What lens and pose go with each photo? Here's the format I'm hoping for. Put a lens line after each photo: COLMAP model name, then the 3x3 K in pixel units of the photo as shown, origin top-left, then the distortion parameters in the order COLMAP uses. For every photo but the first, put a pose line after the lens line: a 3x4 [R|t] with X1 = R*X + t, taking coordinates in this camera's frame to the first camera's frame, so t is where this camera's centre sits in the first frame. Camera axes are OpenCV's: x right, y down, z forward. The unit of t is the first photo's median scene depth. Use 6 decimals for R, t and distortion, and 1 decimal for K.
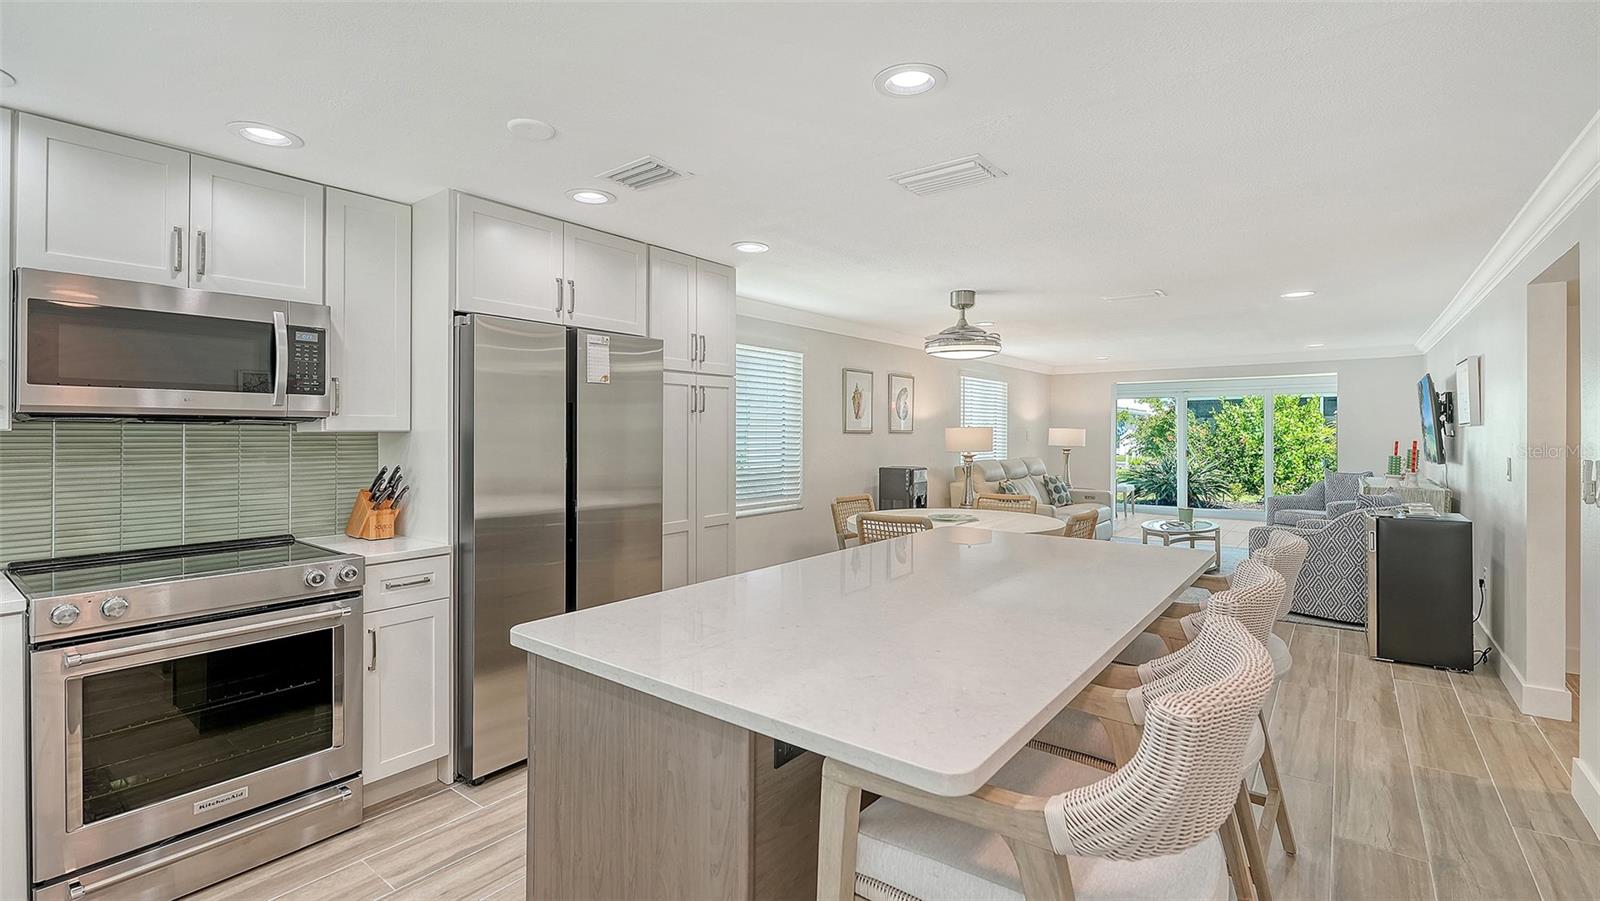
lens RADIAL K [[692.2, 0, 800.3], [0, 692.2, 429.8], [0, 0, 1]] dist [-0.002083, -0.000201]
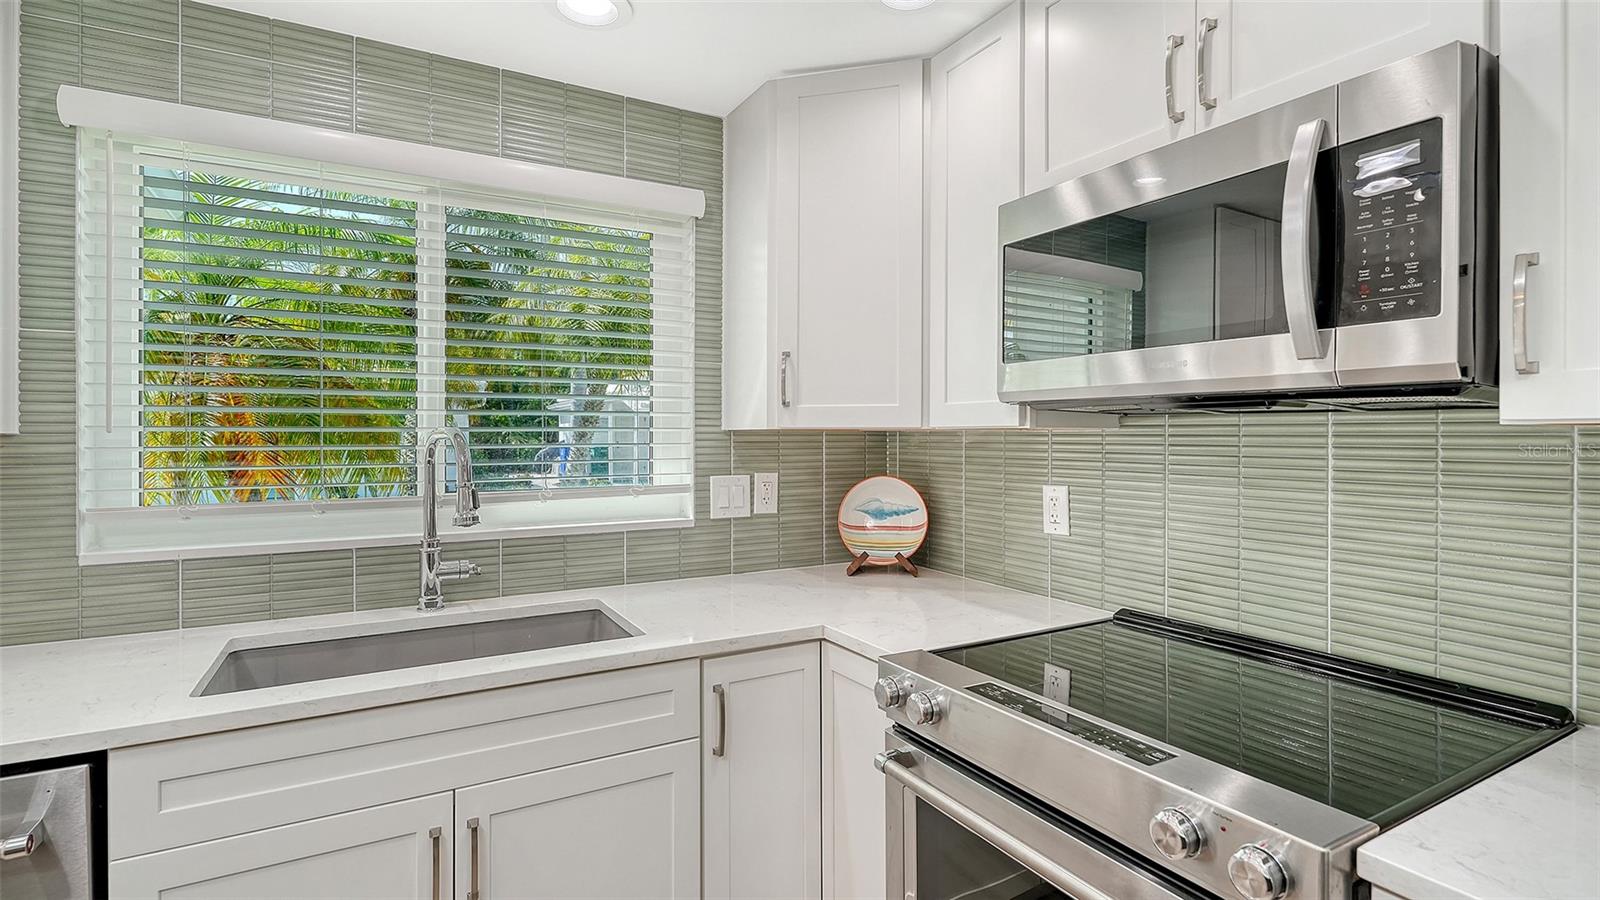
lens RADIAL K [[764.4, 0, 804.2], [0, 764.4, 439.1], [0, 0, 1]] dist [0.010355, -0.007363]
pose [[-0.391307, 0.003806, -0.920252, -0.063908], [0.006547, 0.999978, 0.001352, 0.002151], [0.920237, -0.005496, -0.391324, 0.244258]]
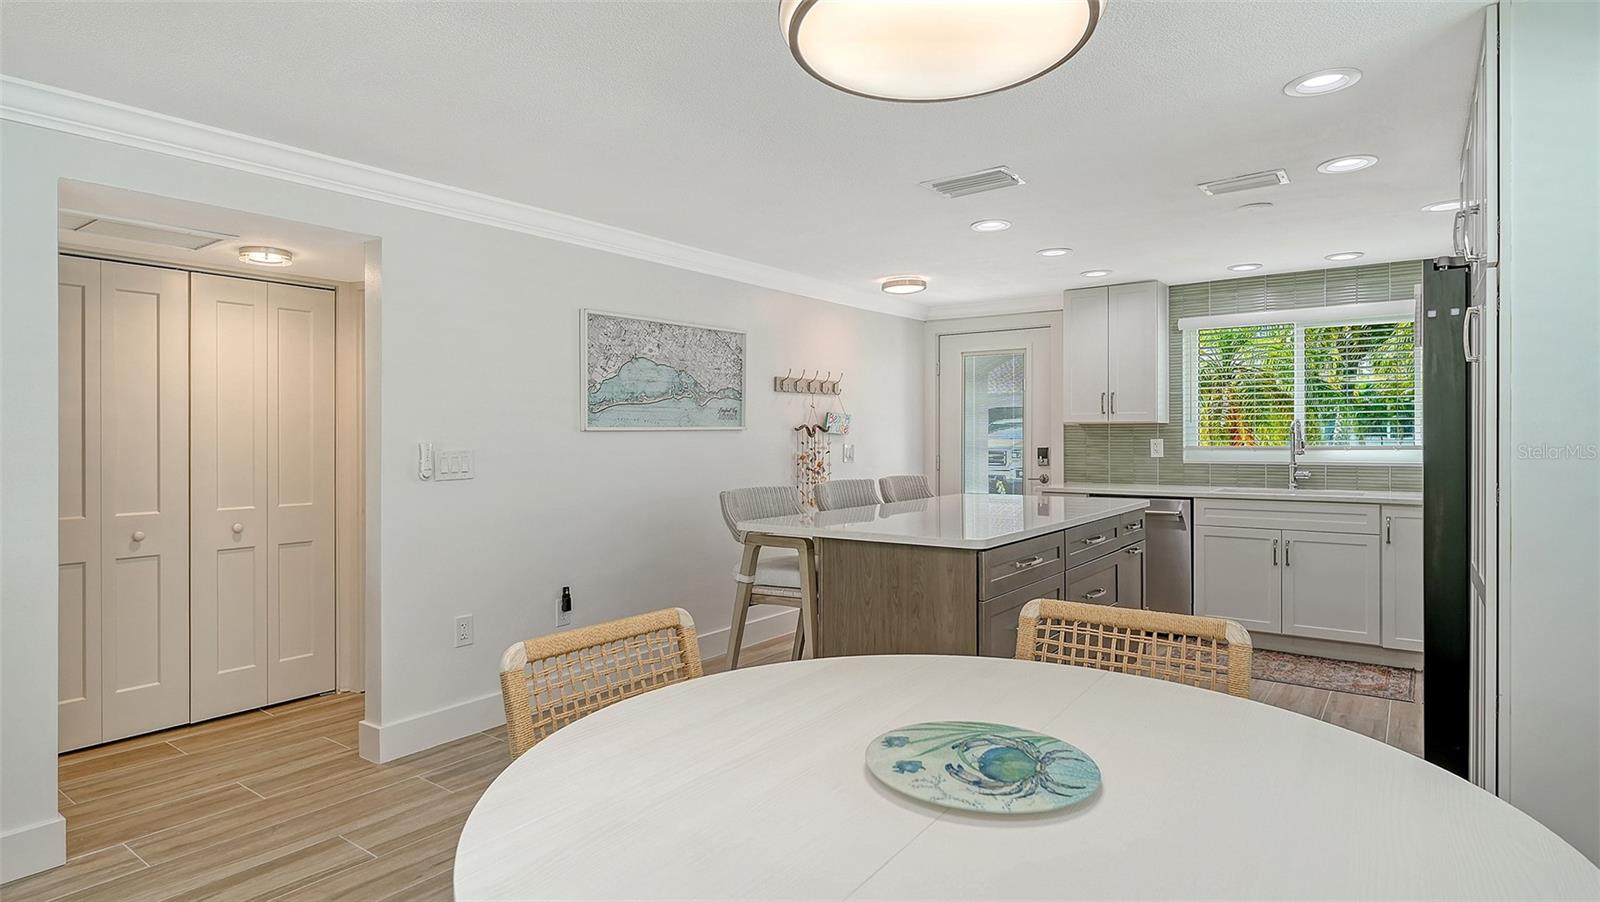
lens RADIAL K [[839.9, 0, 798.1], [0, 839.9, 442.5], [0, 0, 1]] dist [0.002101, -0.000025]
pose [[-0.999736, 0.005502, -0.022286, 0.147336], [0.005462, 0.999983, 0.001848, 0.012395], [0.022296, 0.001725, -0.999750, 0.655876]]
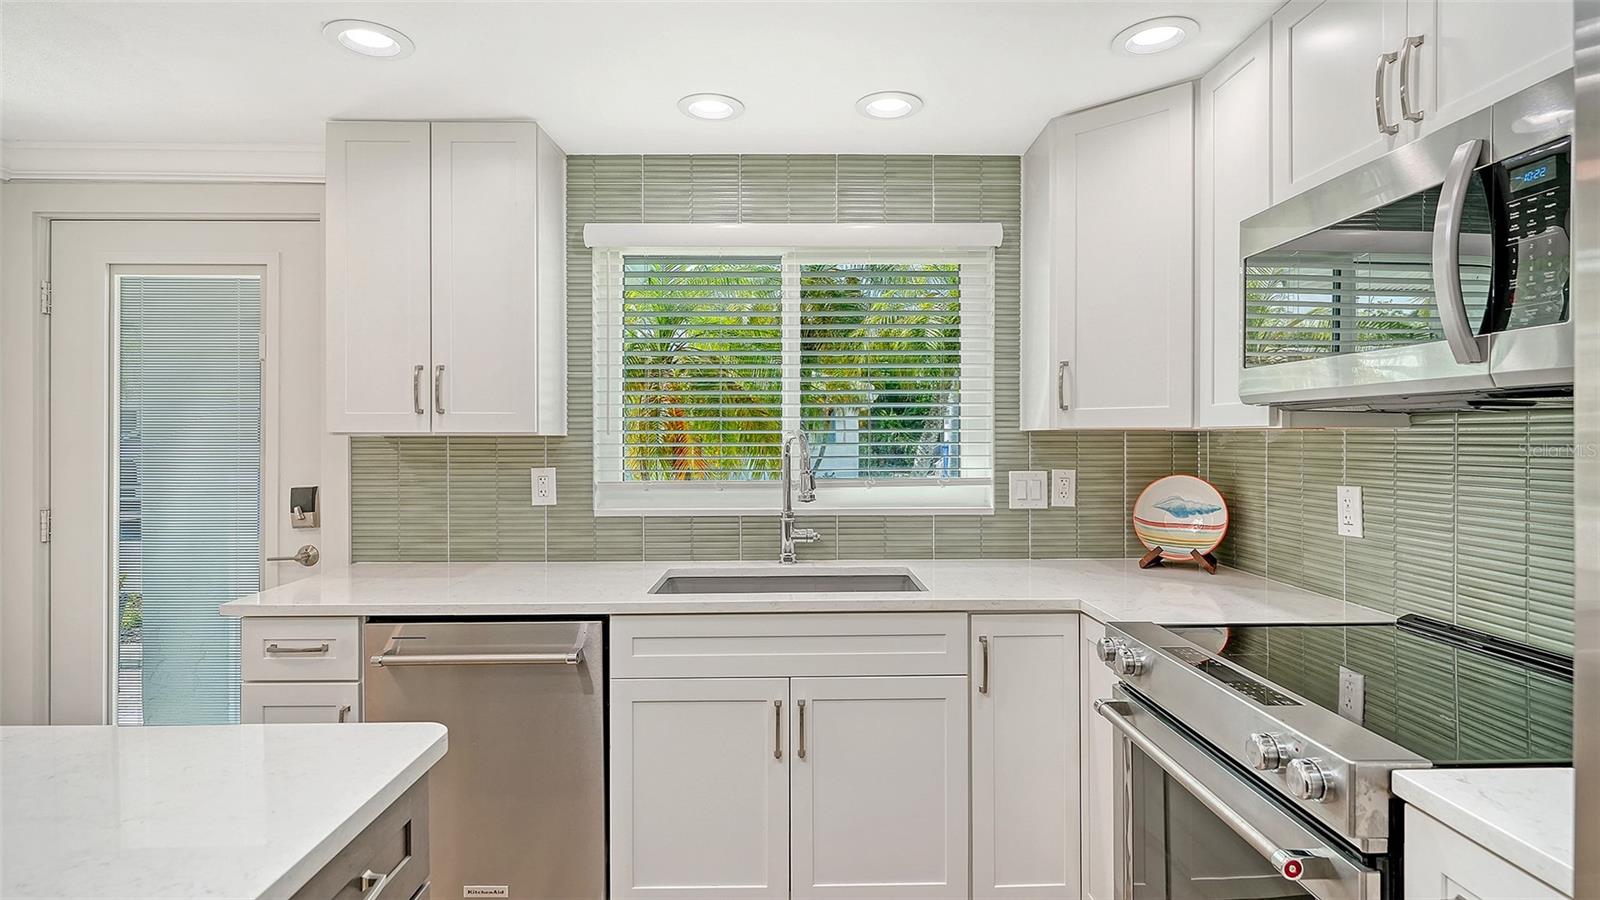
lens RADIAL K [[793.2, 0, 800.0], [0, 793.2, 450.0], [0, 0, 1]] dist [0.000127, 0.000214]
pose [[-0.780476, 0.011453, -0.625081, -0.035162], [0.005845, 0.999922, 0.011022, 0.002730], [0.625159, 0.004949, -0.780482, 0.302232]]
